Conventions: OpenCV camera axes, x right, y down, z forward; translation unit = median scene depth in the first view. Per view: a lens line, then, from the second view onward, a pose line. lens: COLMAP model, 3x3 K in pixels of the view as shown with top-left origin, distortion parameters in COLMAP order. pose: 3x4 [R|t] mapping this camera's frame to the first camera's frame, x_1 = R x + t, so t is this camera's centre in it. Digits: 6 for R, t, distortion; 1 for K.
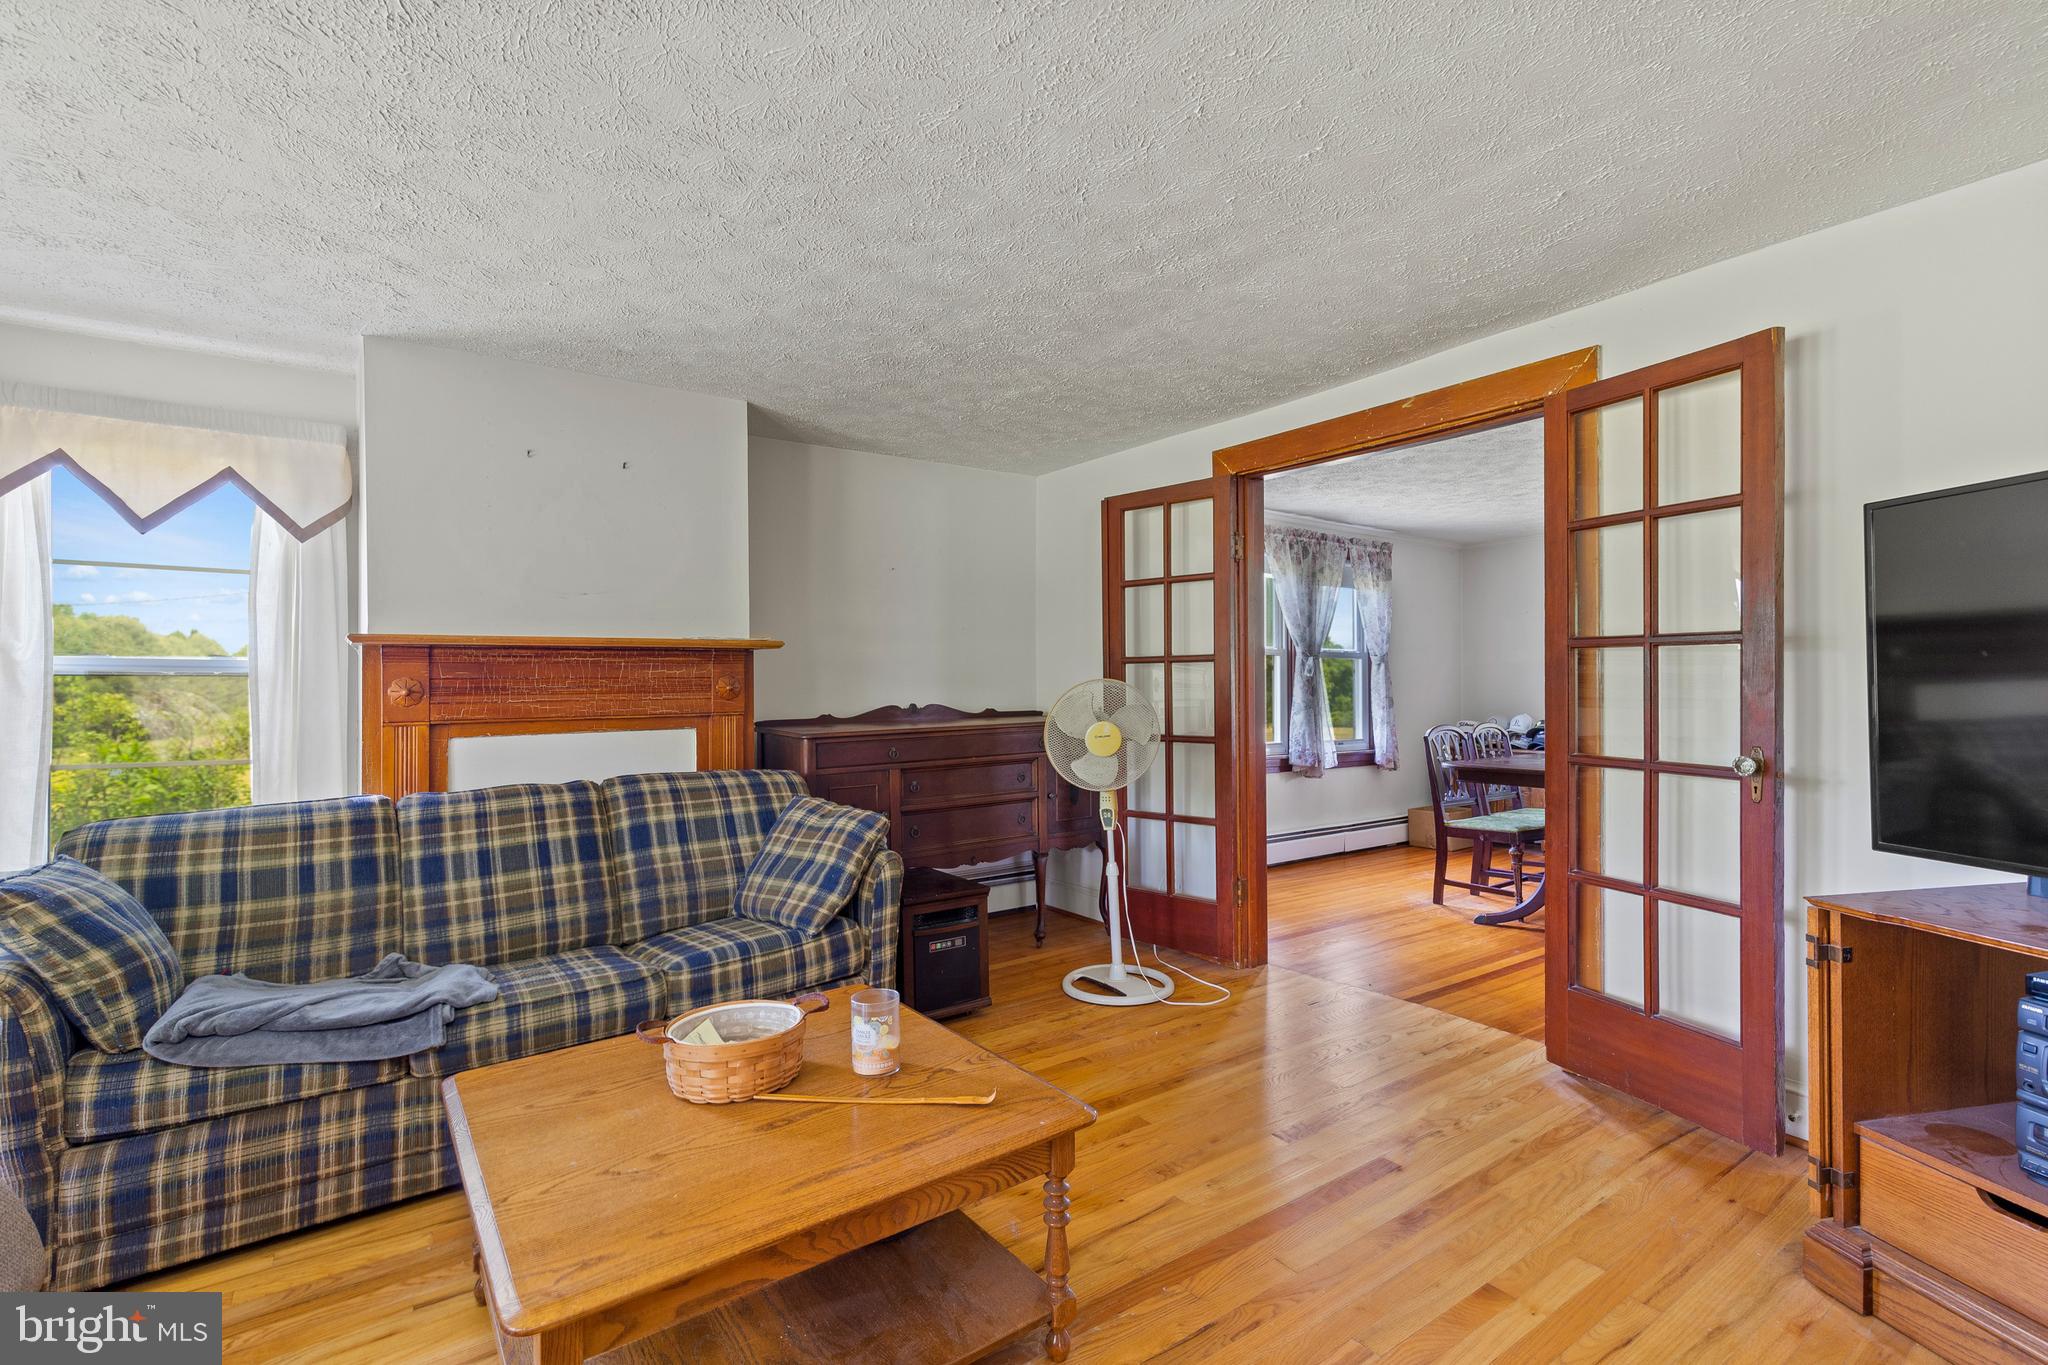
lens RADIAL K [[935.3, 0, 1002.4], [0, 935.3, 690.3], [0, 0, 1]] dist [0.003106, -0.000610]
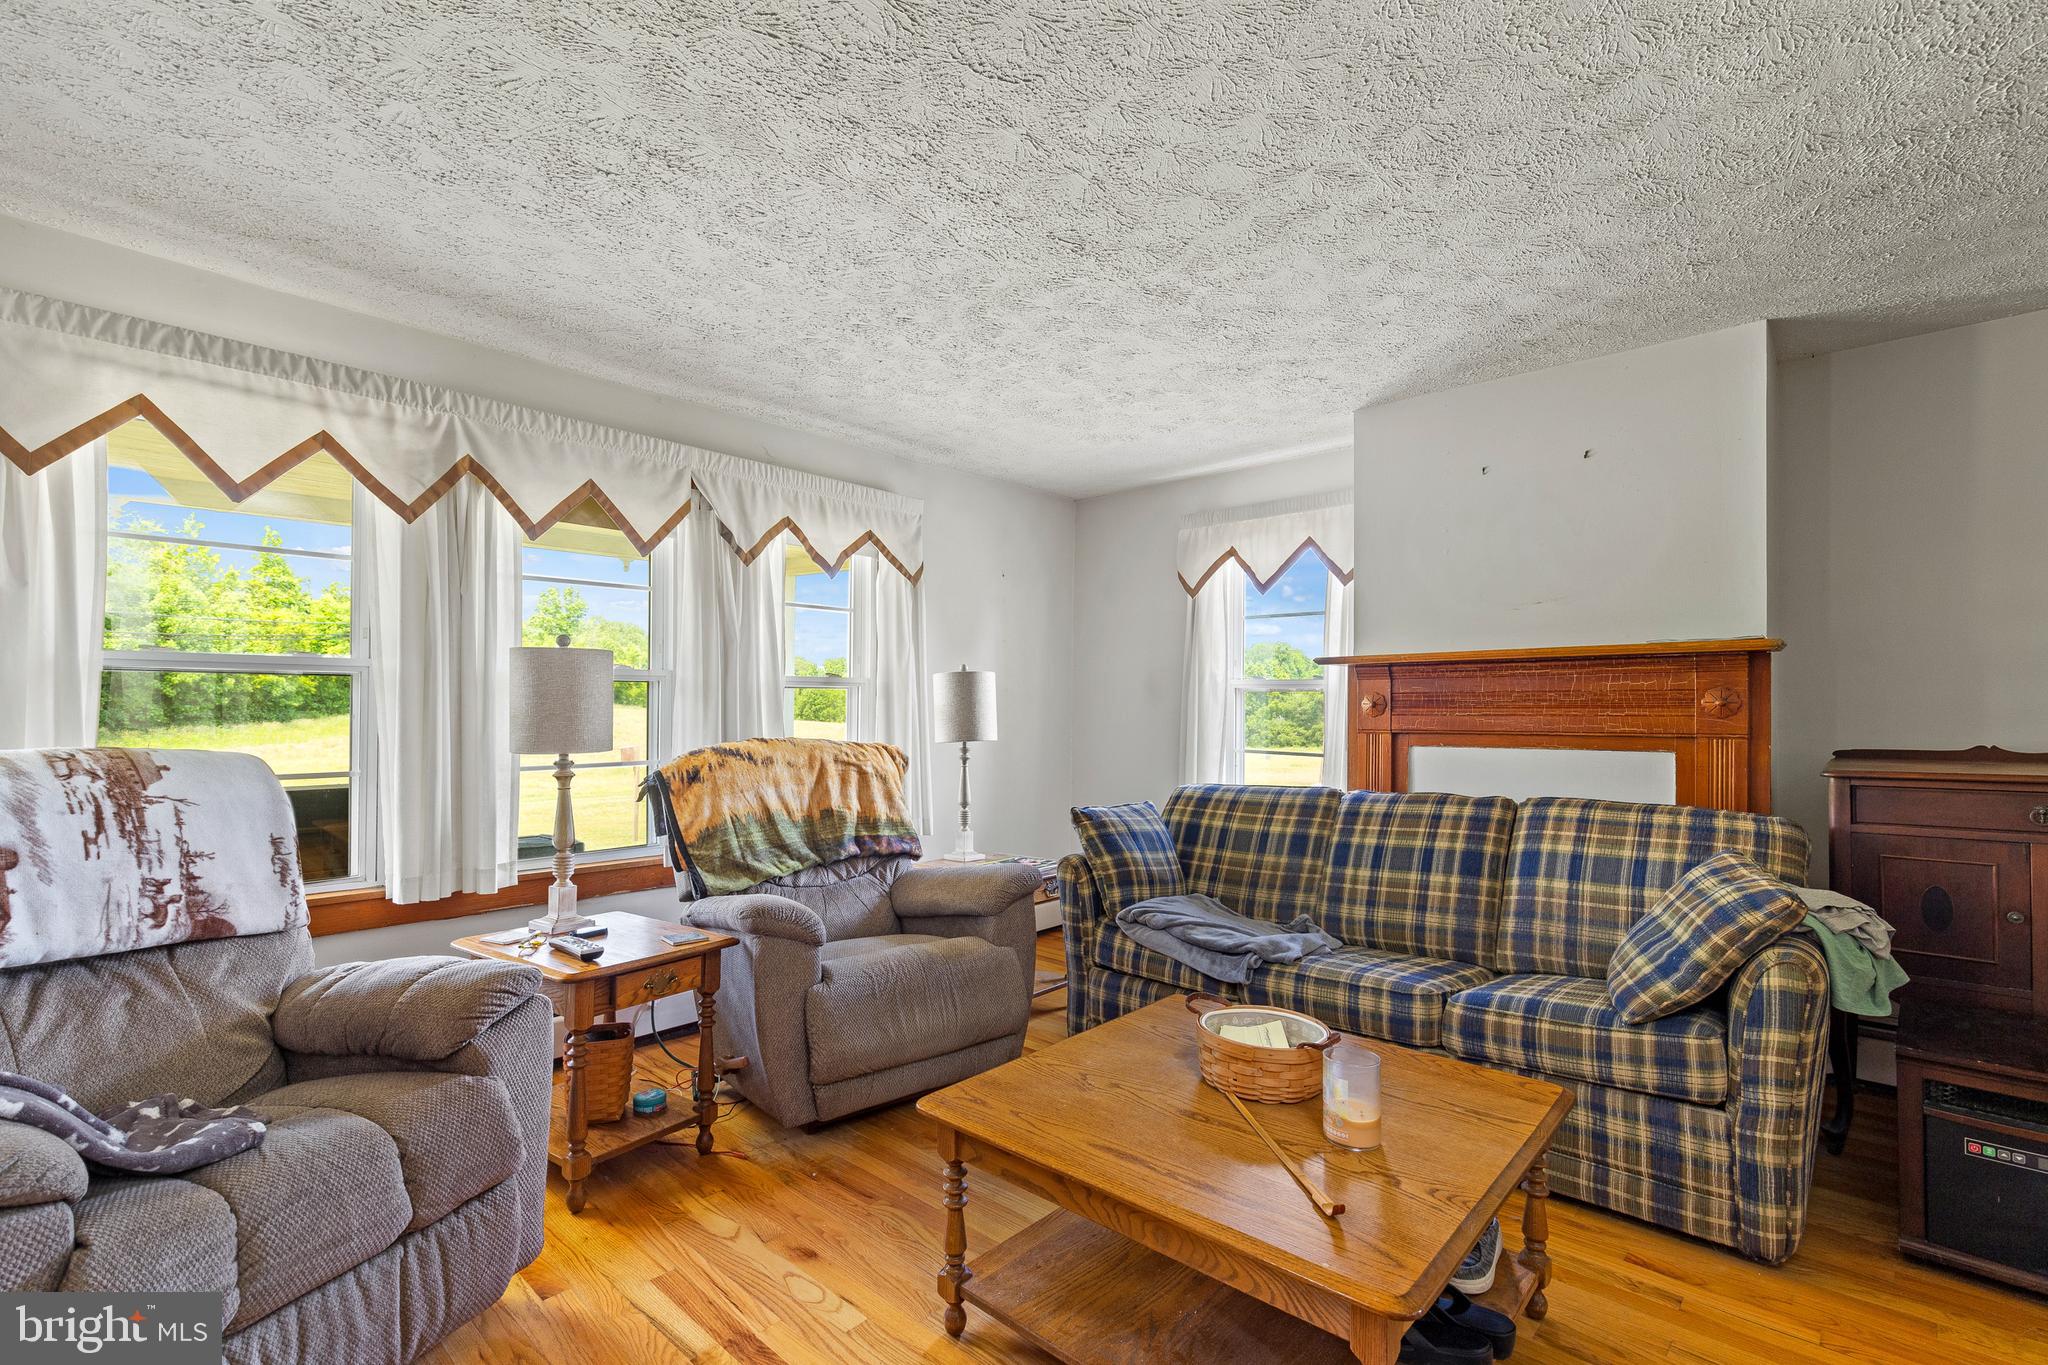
lens RADIAL K [[935.3, 0, 1009.8], [0, 935.3, 695.4], [0, 0, 1]] dist [0.003106, -0.000610]
pose [[0.194439, -0.000256, -0.980915, 0.430203], [-0.006656, 0.999977, -0.001580, -0.004194], [0.980892, 0.006836, 0.194432, 0.328560]]
